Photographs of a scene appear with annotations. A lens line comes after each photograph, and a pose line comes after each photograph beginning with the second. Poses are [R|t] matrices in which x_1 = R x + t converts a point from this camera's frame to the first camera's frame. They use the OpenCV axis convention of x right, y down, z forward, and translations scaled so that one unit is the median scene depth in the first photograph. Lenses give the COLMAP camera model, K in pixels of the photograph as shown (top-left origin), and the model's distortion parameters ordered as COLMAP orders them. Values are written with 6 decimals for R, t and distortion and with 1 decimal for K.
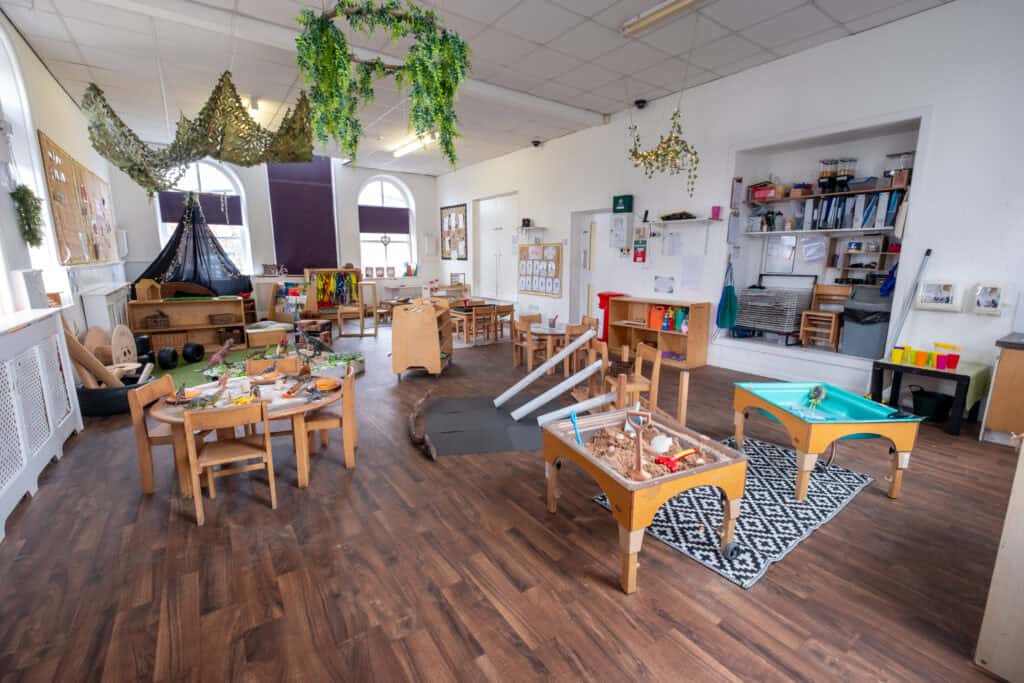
lens RADIAL K [[439.4, 0, 512.0], [0, 439.4, 341.5], [0, 0, 1]] dist [0.000088, 0.000112]
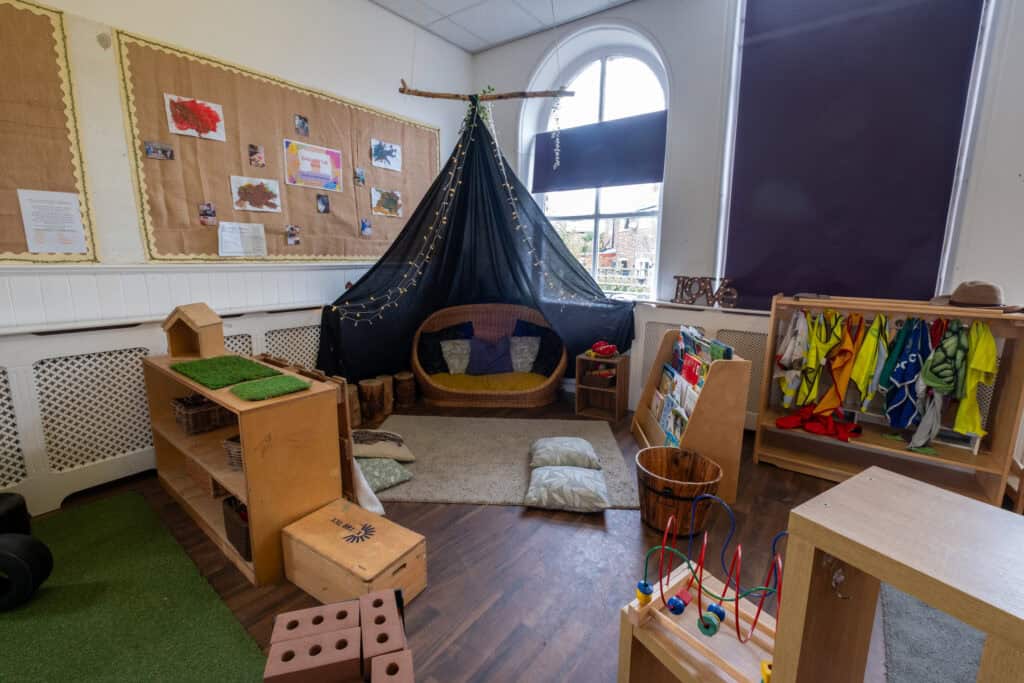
lens RADIAL K [[439.4, 0, 512.0], [0, 439.4, 341.5], [0, 0, 1]] dist [0.000088, 0.000112]
pose [[0.288543, 0.172434, -0.941812, -0.221571], [-0.186186, 0.974978, 0.121464, -0.133272], [0.939190, 0.140304, 0.313428, 0.714102]]
